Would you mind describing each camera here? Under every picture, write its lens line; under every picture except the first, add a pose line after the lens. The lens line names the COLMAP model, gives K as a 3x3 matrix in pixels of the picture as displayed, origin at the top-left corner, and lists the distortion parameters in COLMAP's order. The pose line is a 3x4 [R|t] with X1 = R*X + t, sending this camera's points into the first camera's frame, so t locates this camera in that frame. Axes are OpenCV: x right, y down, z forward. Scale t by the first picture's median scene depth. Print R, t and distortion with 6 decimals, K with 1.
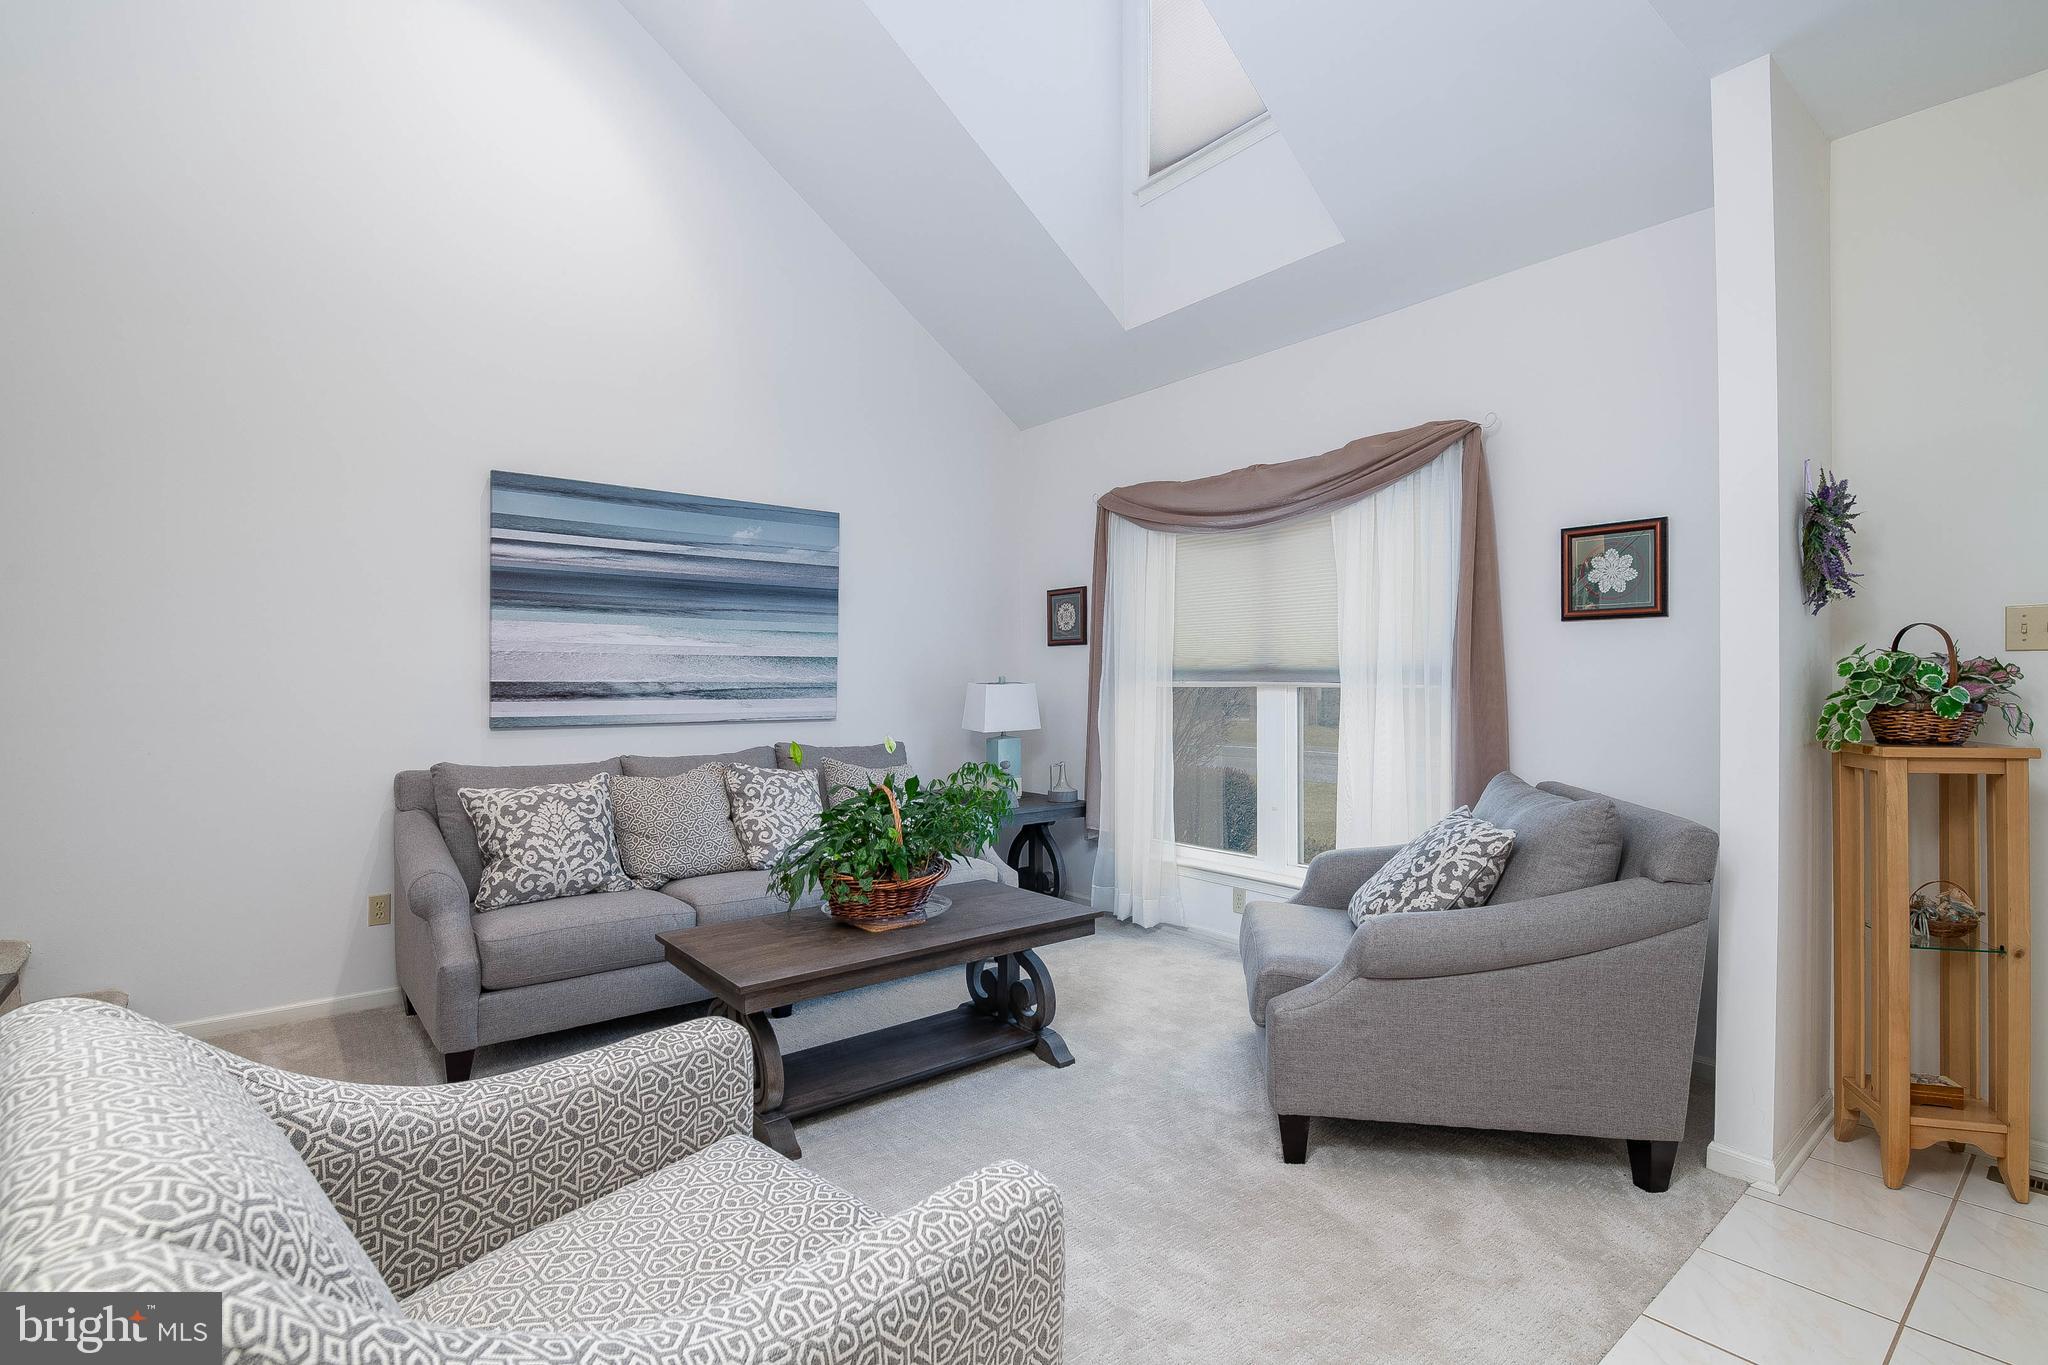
lens RADIAL K [[944.9, 0, 999.5], [0, 944.9, 676.2], [0, 0, 1]] dist [0.000466, 0.000072]
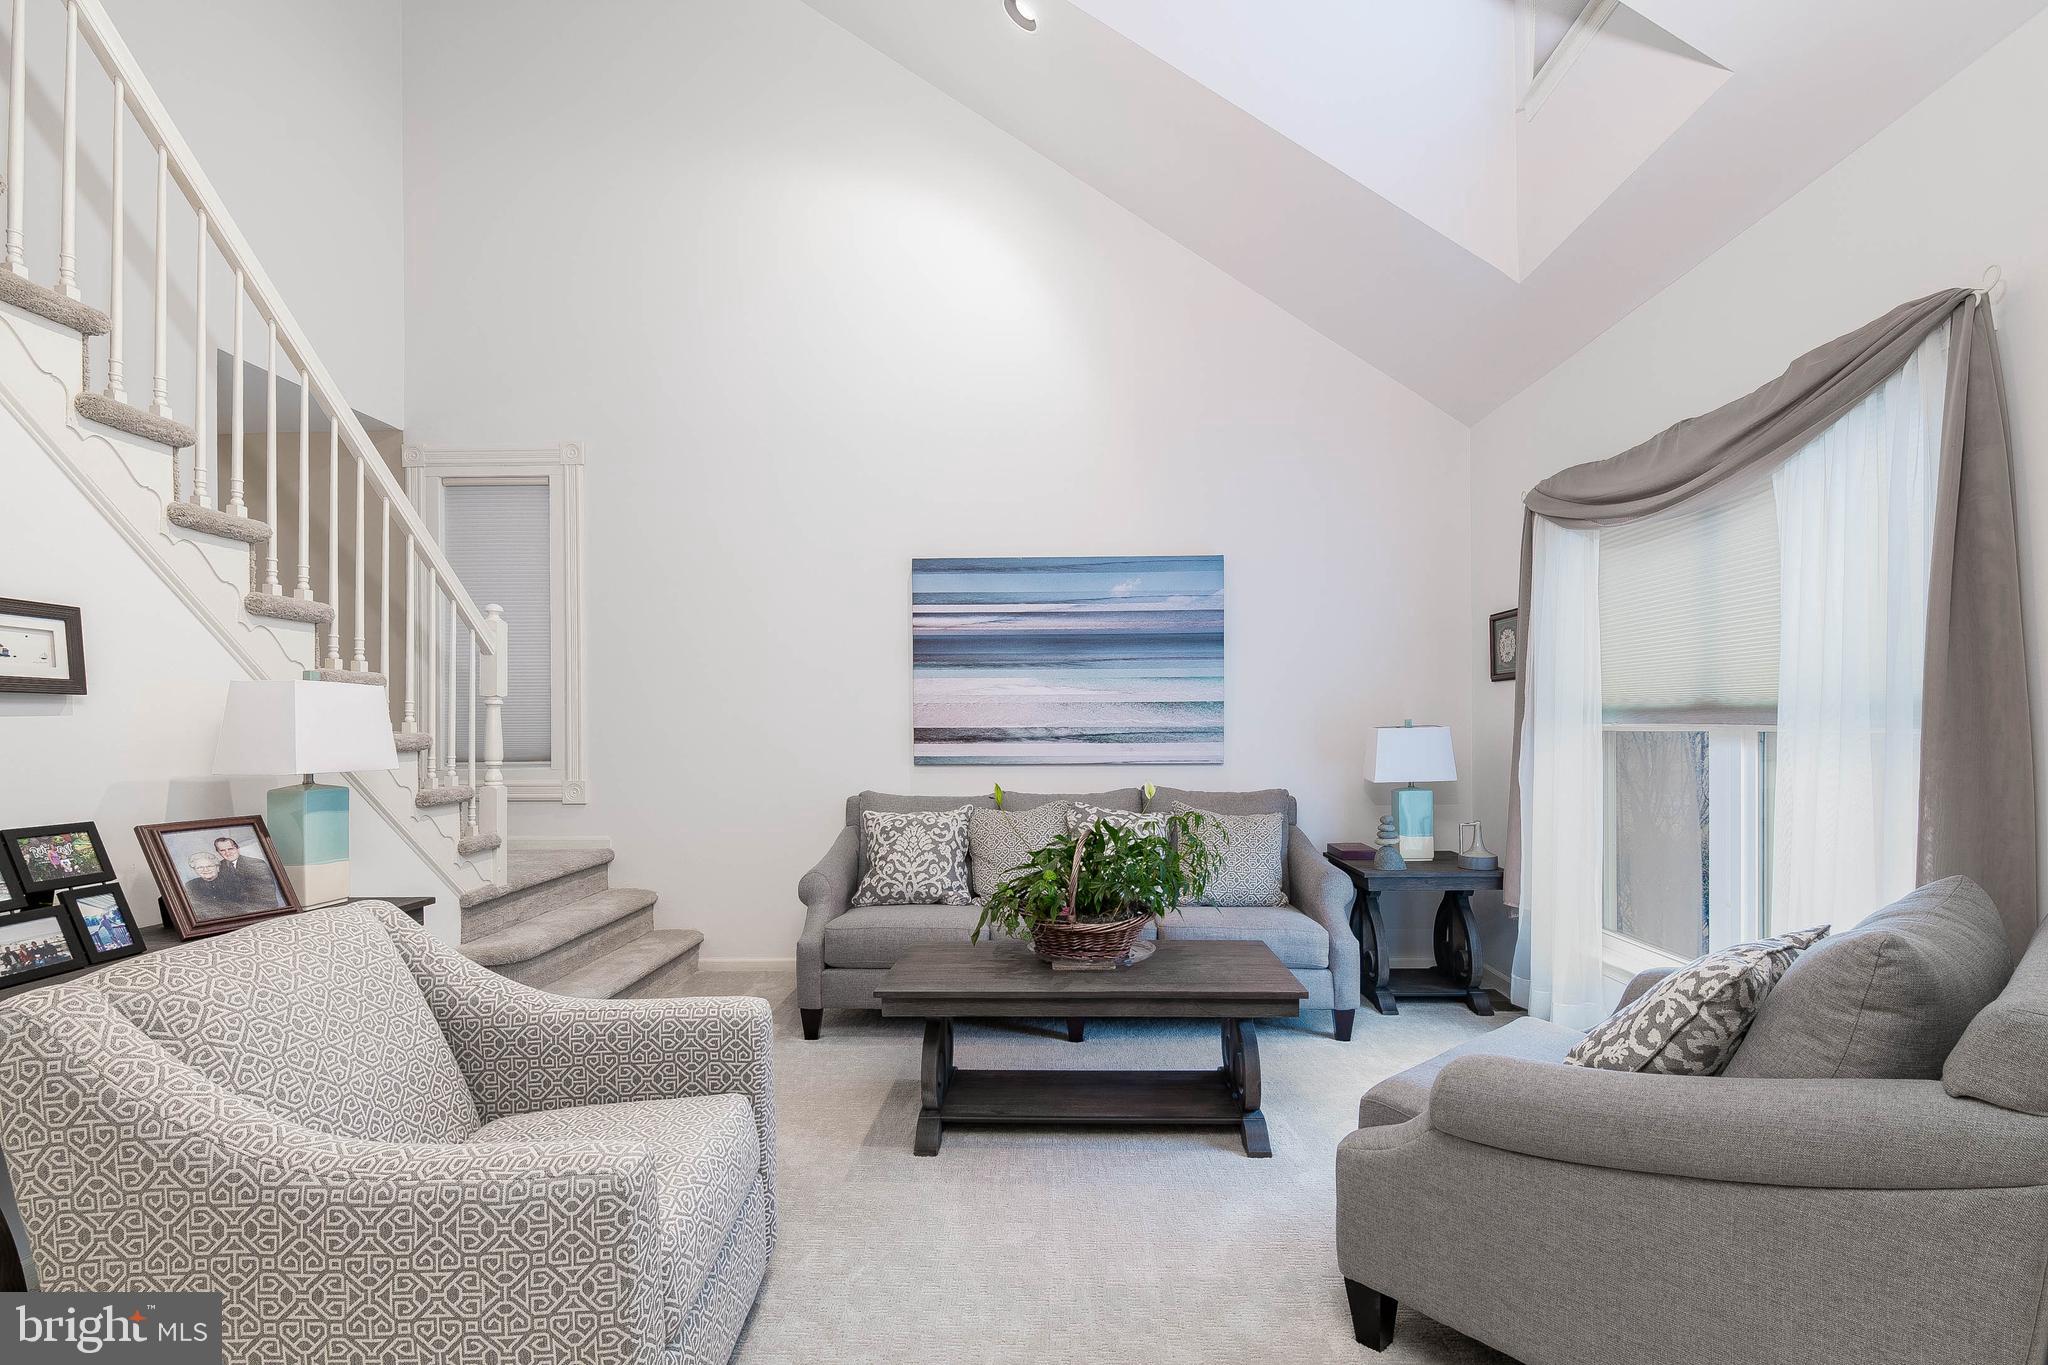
lens RADIAL K [[941.1, 0, 1045.0], [0, 941.1, 719.8], [0, 0, 1]] dist [-0.000788, -0.000232]
pose [[0.764749, -0.008397, -0.644274, 0.410312], [0.009258, 0.999955, -0.002044, -0.000415], [0.644262, -0.004402, 0.764792, 0.162590]]
